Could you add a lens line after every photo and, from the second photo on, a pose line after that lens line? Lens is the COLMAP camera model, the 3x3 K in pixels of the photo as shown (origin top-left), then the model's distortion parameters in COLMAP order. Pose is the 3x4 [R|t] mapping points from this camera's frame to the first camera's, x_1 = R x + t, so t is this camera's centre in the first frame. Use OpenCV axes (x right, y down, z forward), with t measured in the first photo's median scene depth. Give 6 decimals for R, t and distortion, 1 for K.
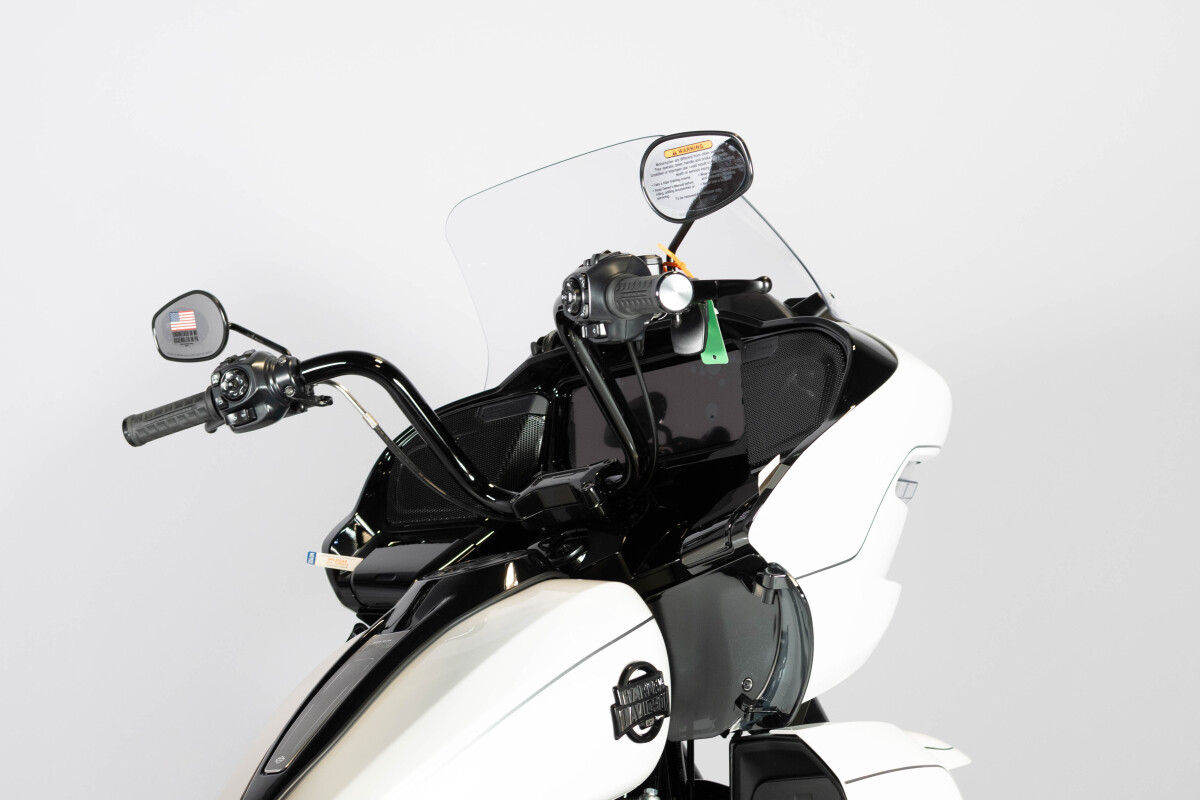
lens RADIAL K [[1881.6, 0, 600.0], [0, 1881.6, 400.0], [0, 0, 1]] dist [0.025758, -0.126060]
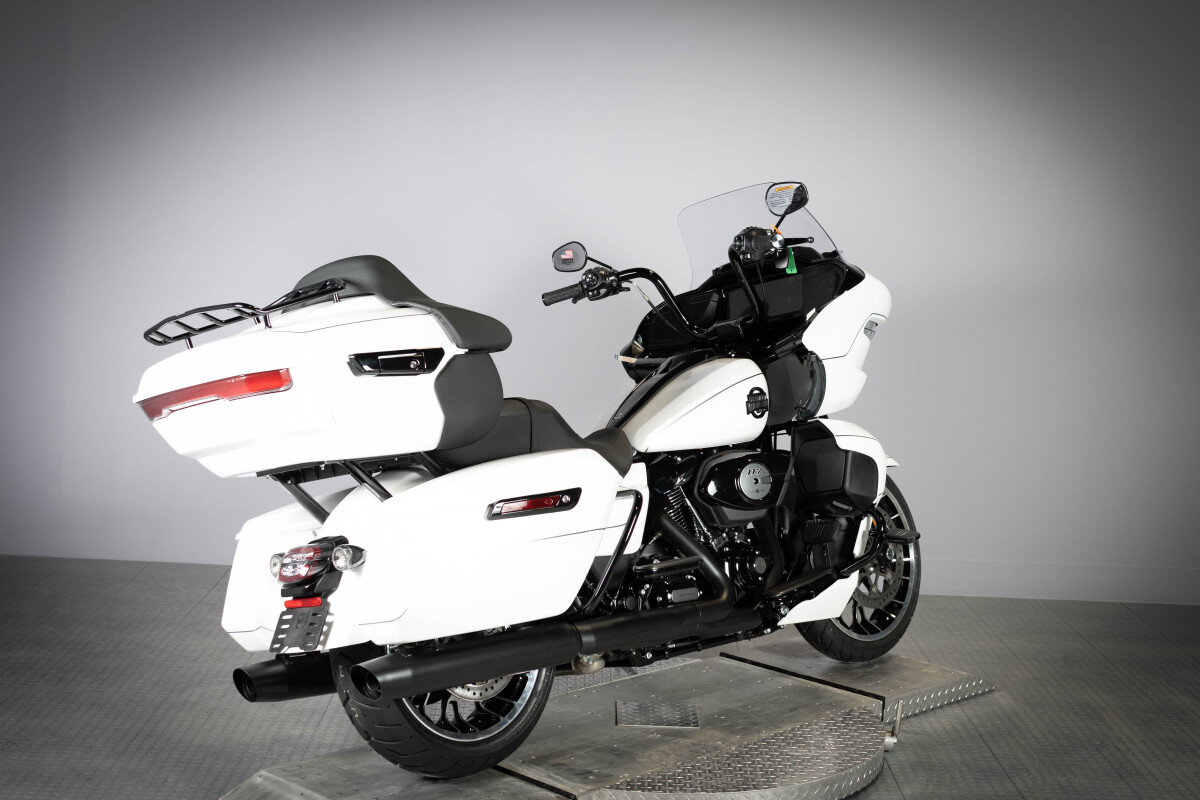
lens RADIAL K [[1810.4, 0, 576.6], [0, 1810.4, 403.3], [0, 0, 1]] dist [0.024263, -0.076511]
pose [[0.997460, 0.039035, -0.059572, -0.069638], [-0.039876, 0.999120, -0.012998, 0.183356], [0.059013, 0.015340, 0.998139, -1.337451]]
